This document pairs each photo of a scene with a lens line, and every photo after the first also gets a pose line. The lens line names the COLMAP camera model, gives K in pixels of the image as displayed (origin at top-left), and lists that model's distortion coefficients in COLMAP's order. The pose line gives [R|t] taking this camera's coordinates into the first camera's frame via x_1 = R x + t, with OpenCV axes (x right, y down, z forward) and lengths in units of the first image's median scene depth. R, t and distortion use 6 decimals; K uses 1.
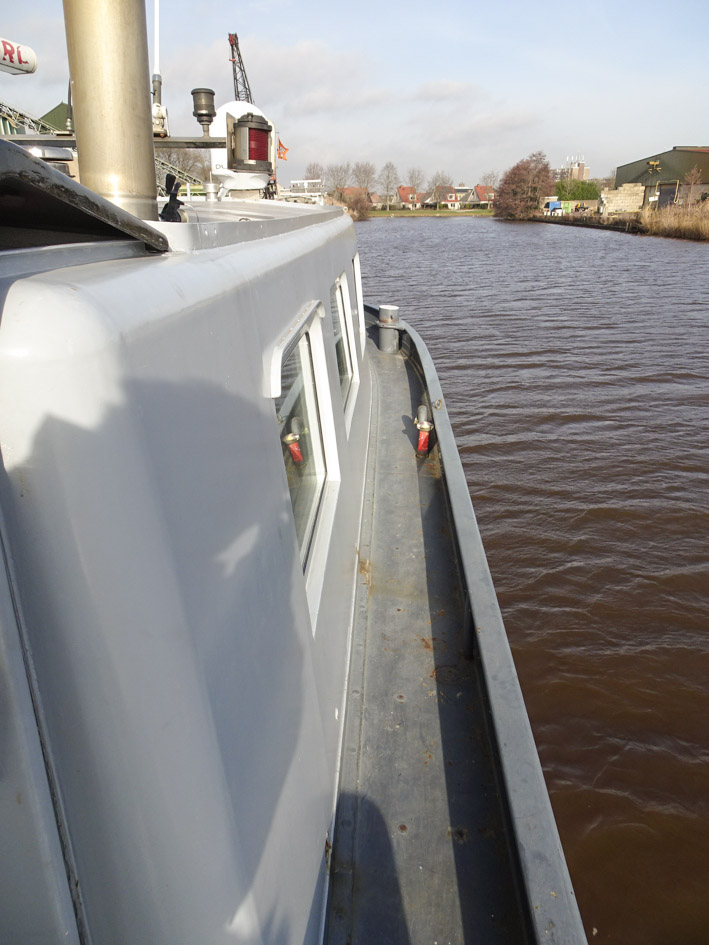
lens RADIAL K [[663.1, 0, 354.5], [0, 663.1, 472.5], [0, 0, 1]] dist [0.006063, -0.006712]
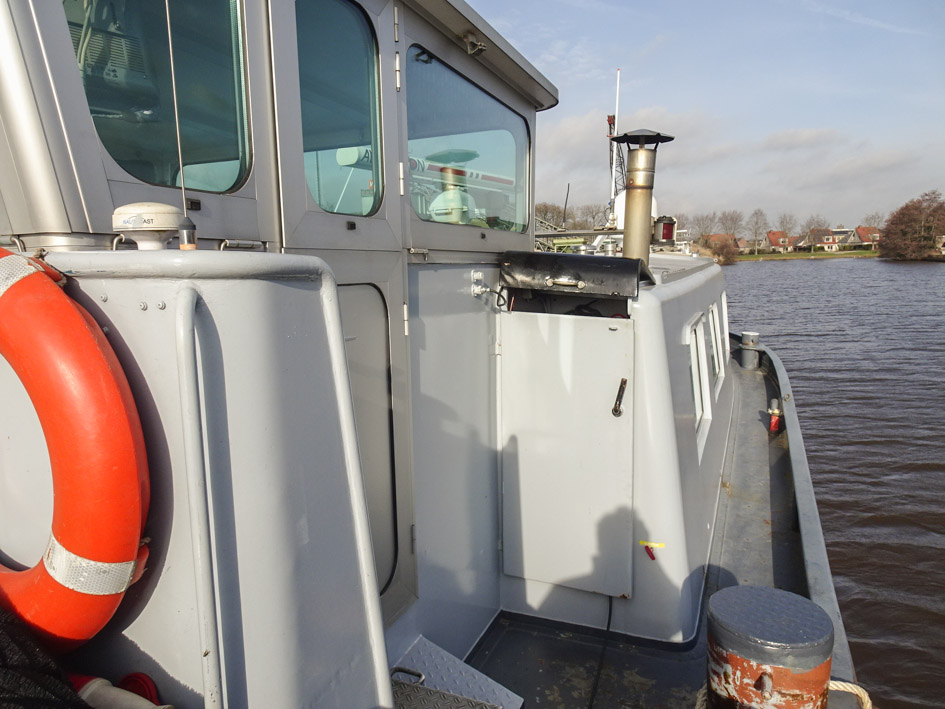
lens RADIAL K [[663.1, 0, 473.6], [0, 663.1, 354.3], [0, 0, 1]] dist [0.006063, -0.006712]
pose [[0.938367, 0.022635, -0.344898, -0.000319], [-0.101704, 0.971759, -0.212934, 0.007792], [0.330338, 0.234888, 0.914169, -0.021645]]
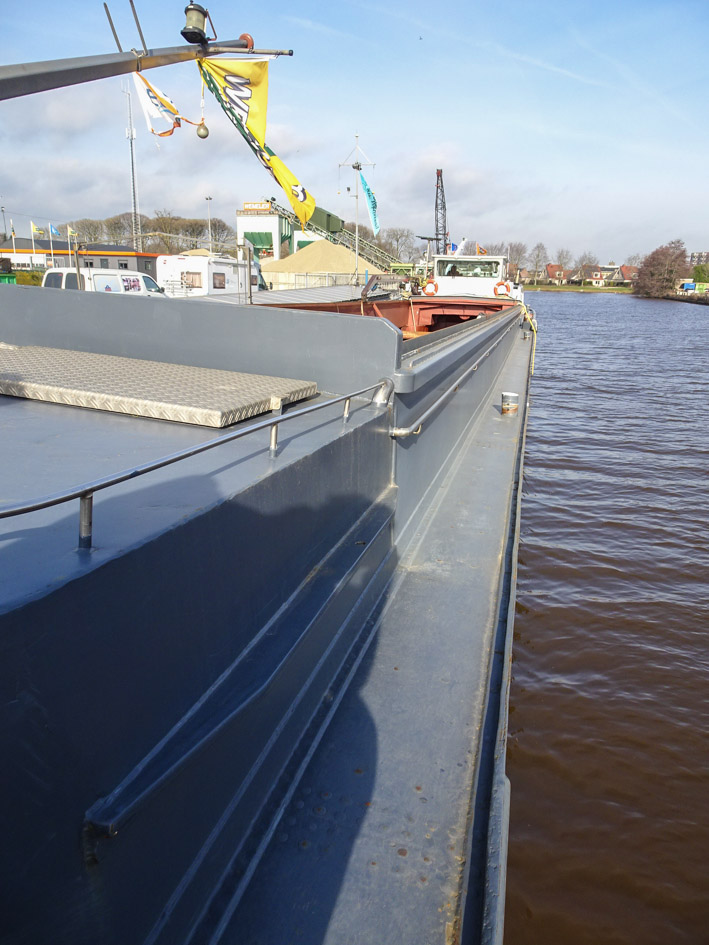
lens RADIAL K [[650.7, 0, 354.5], [0, 650.7, 472.5], [0, 0, 1]] dist [0.001997, -0.000708]
pose [[0.976399, 0.095295, -0.193813, -0.010682], [-0.112229, 0.990590, -0.078337, 0.105620], [0.184524, 0.098240, 0.977906, -0.268353]]
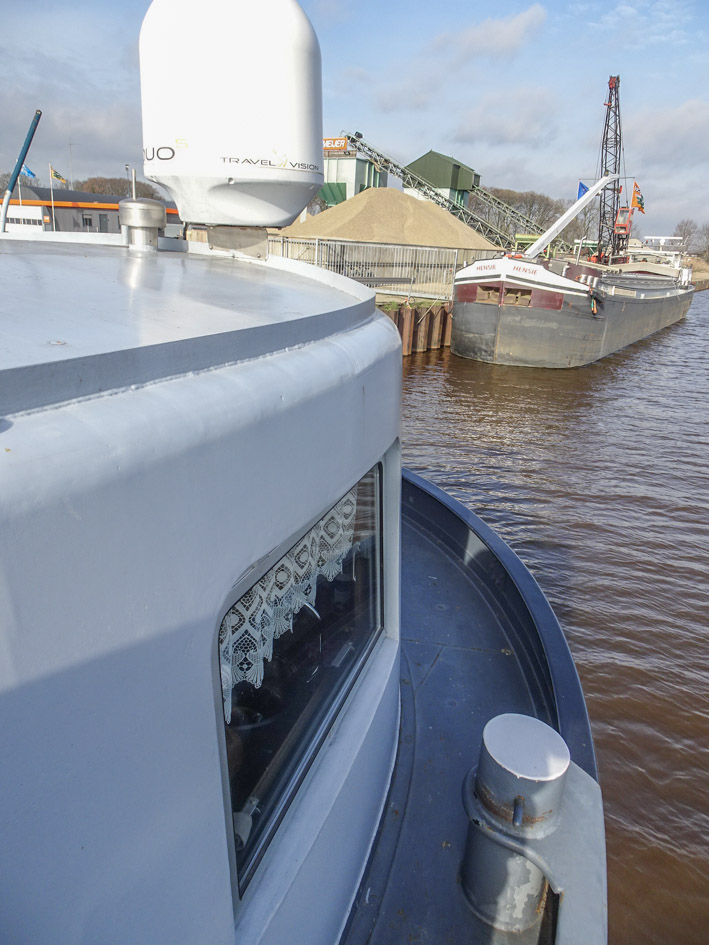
lens RADIAL K [[663.1, 0, 354.5], [0, 663.1, 472.5], [0, 0, 1]] dist [0.006063, -0.006712]
pose [[0.880112, 0.212231, -0.424690, 0.002902], [-0.238926, 0.970987, -0.009907, -0.023828], [0.410266, 0.110189, 0.905285, 0.054848]]
